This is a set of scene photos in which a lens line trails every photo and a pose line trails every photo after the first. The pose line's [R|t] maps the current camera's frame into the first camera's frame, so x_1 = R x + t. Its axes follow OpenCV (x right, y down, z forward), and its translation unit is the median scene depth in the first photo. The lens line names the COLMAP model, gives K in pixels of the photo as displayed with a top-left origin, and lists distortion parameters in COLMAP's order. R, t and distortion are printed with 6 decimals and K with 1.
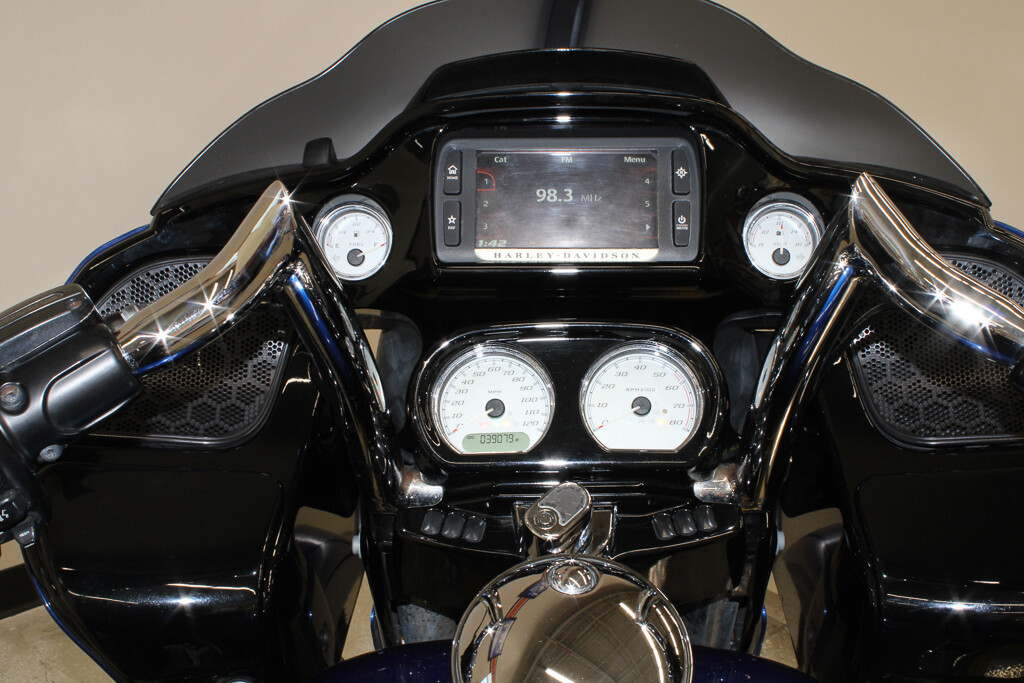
lens RADIAL K [[1275.1, 0, 512.0], [0, 1275.1, 341.5], [0, 0, 1]] dist [-0.096078, -0.029264]
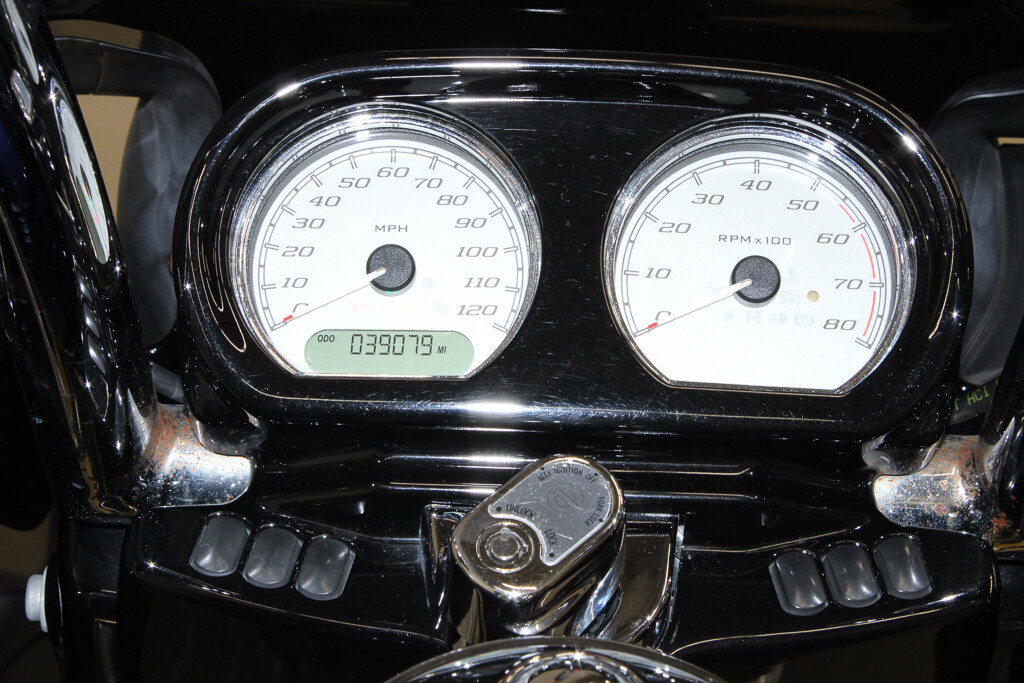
lens RADIAL K [[2486.5, 0, 512.0], [0, 2486.5, 341.5], [0, 0, 1]] dist [0.094098, 0.179685]
pose [[0.998415, 0.045683, 0.032882, 0.000168], [-0.047132, 0.997888, 0.044711, 0.038940], [-0.030770, -0.046190, 0.998459, 0.219987]]
